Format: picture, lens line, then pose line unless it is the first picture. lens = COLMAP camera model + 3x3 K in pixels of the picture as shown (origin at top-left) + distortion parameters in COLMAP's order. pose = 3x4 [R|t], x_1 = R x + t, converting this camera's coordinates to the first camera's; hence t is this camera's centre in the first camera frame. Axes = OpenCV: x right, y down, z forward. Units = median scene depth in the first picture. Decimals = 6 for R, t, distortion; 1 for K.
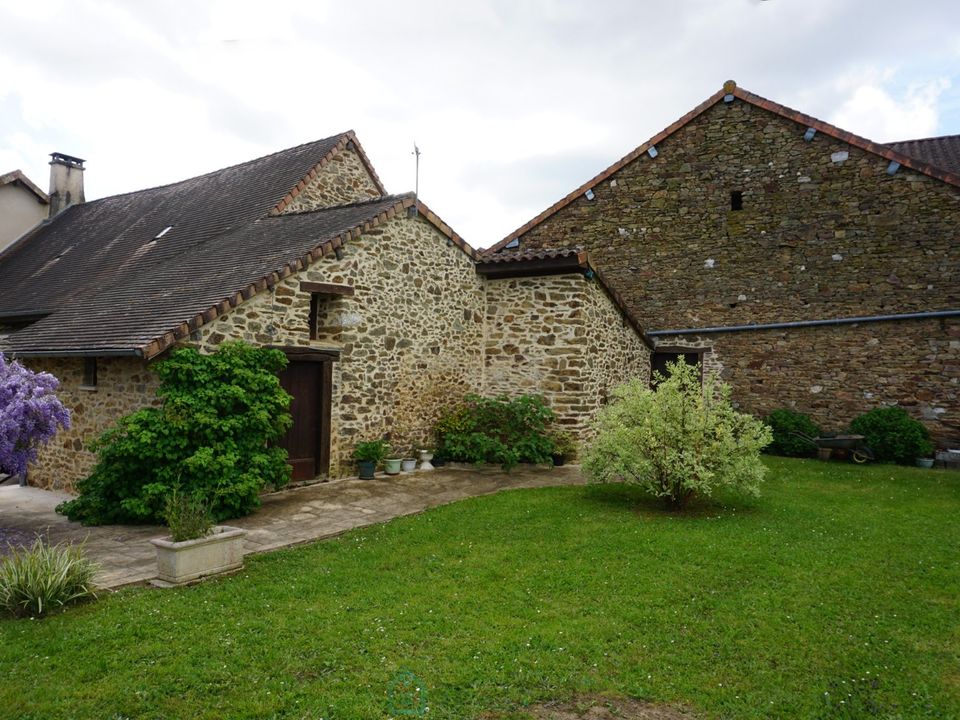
lens RADIAL K [[744.2, 0, 475.6], [0, 744.2, 356.8], [0, 0, 1]] dist [-0.045421, 0.039176]
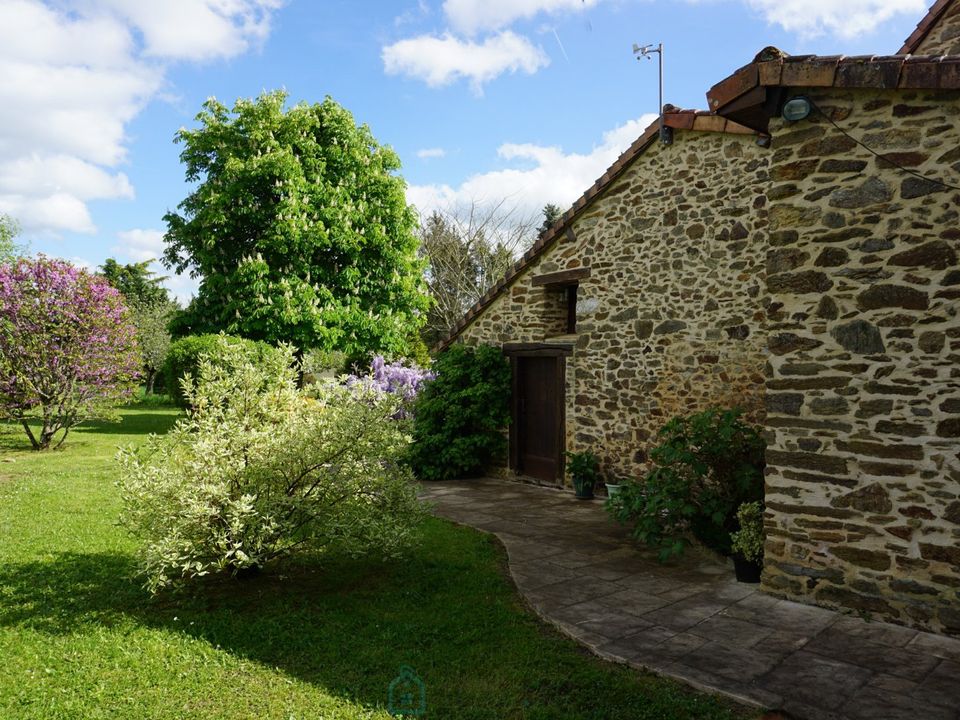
lens RADIAL K [[744.2, 0, 475.6], [0, 744.2, 356.8], [0, 0, 1]] dist [-0.045421, 0.039176]
pose [[-0.330537, -0.029450, -0.943333, 0.626360], [0.003625, 0.999466, -0.032473, 0.032173], [0.943786, -0.014153, -0.330254, 1.081544]]
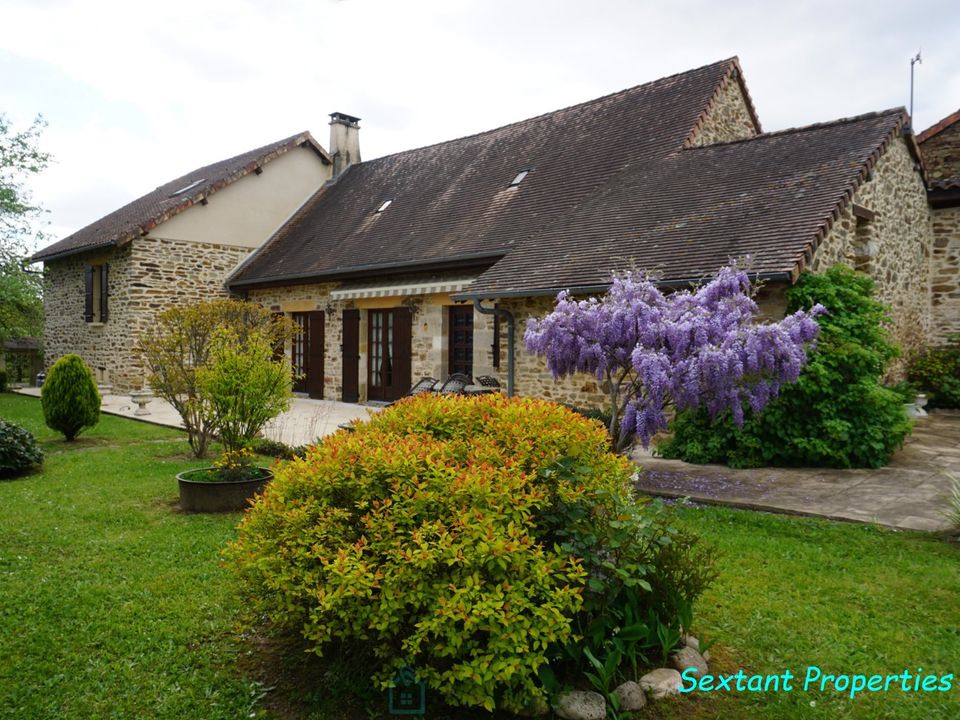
lens RADIAL K [[744.2, 0, 475.6], [0, 744.2, 356.8], [0, 0, 1]] dist [-0.045421, 0.039176]
pose [[0.989572, -0.013415, -0.143412, -0.484510], [0.019473, 0.998973, 0.040922, 0.032873], [0.142715, -0.043288, 0.988817, 0.038434]]
